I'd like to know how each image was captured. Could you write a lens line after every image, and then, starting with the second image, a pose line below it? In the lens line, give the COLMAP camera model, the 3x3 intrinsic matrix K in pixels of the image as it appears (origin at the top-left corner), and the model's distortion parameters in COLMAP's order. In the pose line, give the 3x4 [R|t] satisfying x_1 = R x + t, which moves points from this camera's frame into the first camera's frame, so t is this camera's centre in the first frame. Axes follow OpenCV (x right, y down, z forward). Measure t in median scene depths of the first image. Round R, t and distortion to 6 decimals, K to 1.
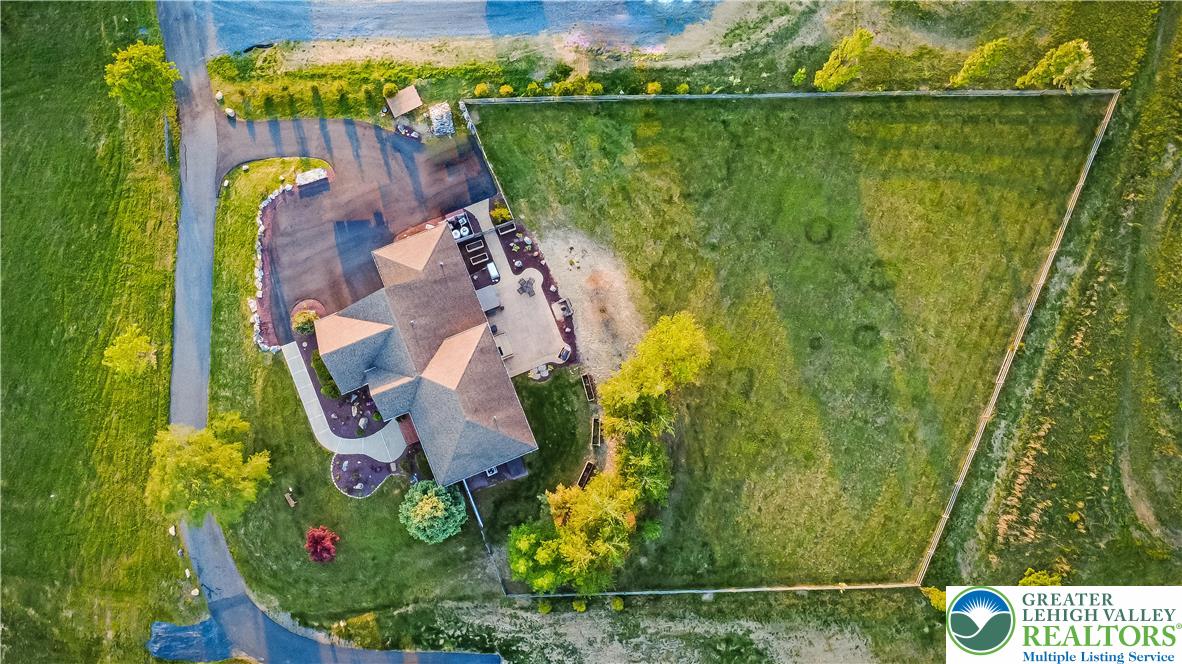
lens RADIAL K [[869.5, 0, 582.6], [0, 869.5, 327.5], [0, 0, 1]] dist [-0.008927, -0.000743]
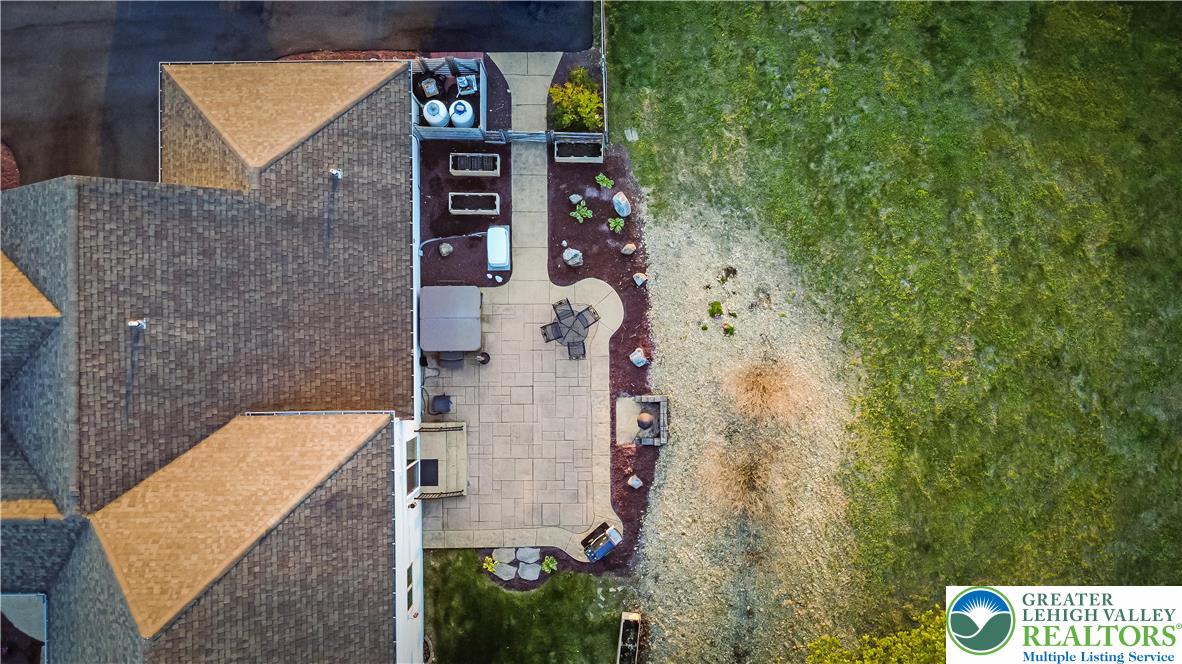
lens RADIAL K [[869.5, 0, 602.1], [0, 869.5, 340.0], [0, 0, 1]] dist [-0.008927, -0.000743]
pose [[0.929201, 0.367361, -0.040379, -0.036339], [-0.364741, 0.929172, 0.060027, -0.067631], [0.059571, -0.041049, 0.997380, 0.650466]]
